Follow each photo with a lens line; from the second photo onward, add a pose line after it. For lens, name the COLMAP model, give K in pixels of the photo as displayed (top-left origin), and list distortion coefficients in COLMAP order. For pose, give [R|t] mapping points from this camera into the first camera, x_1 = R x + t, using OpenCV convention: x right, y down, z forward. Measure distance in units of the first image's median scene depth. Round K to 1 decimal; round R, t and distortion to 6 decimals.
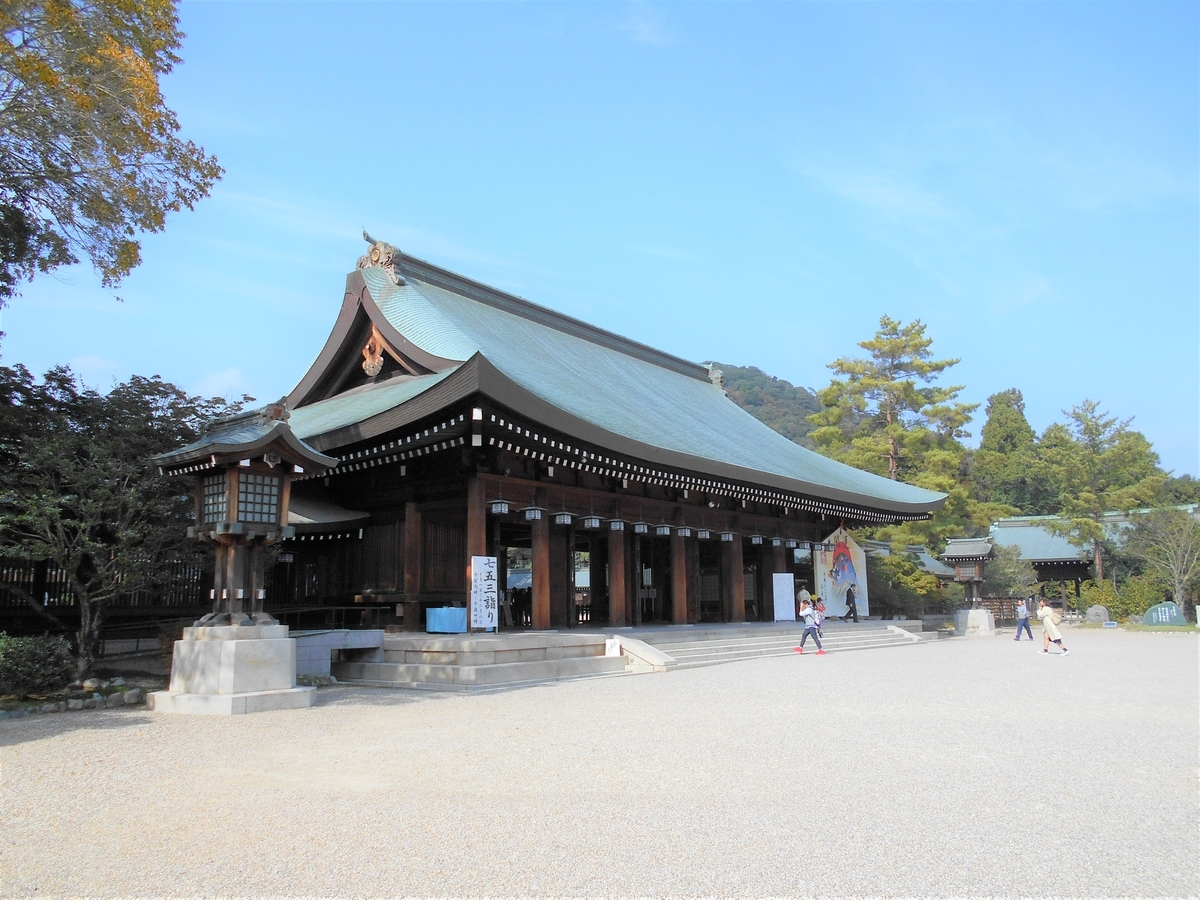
lens RADIAL K [[913.7, 0, 599.5], [0, 913.7, 464.5], [0, 0, 1]] dist [-0.033315, -0.003411]
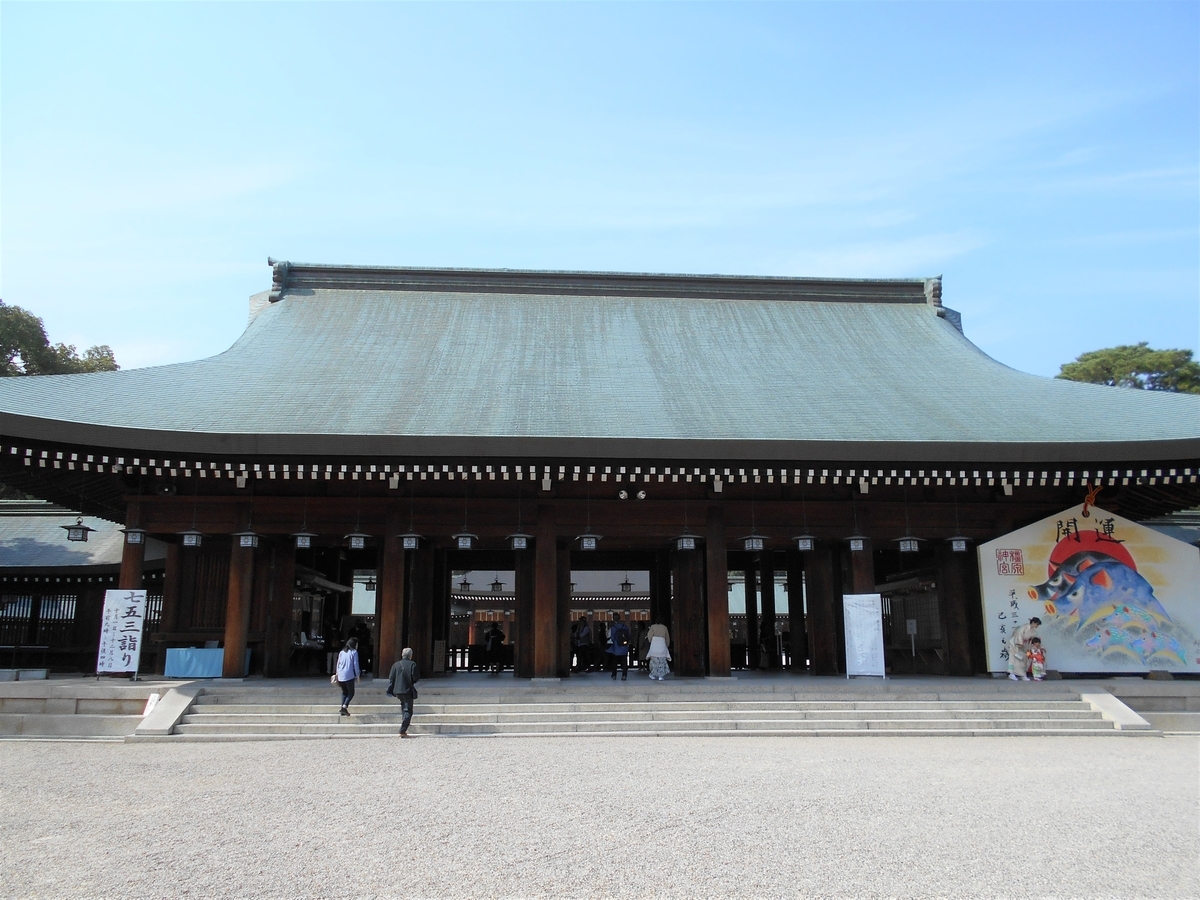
lens RADIAL K [[913.7, 0, 599.5], [0, 913.7, 464.5], [0, 0, 1]] dist [-0.033315, -0.003411]
pose [[0.675614, -0.130772, -0.725565, 0.782815], [0.107202, 0.991109, -0.078810, 0.094112], [0.729420, -0.024537, 0.683626, 0.706952]]
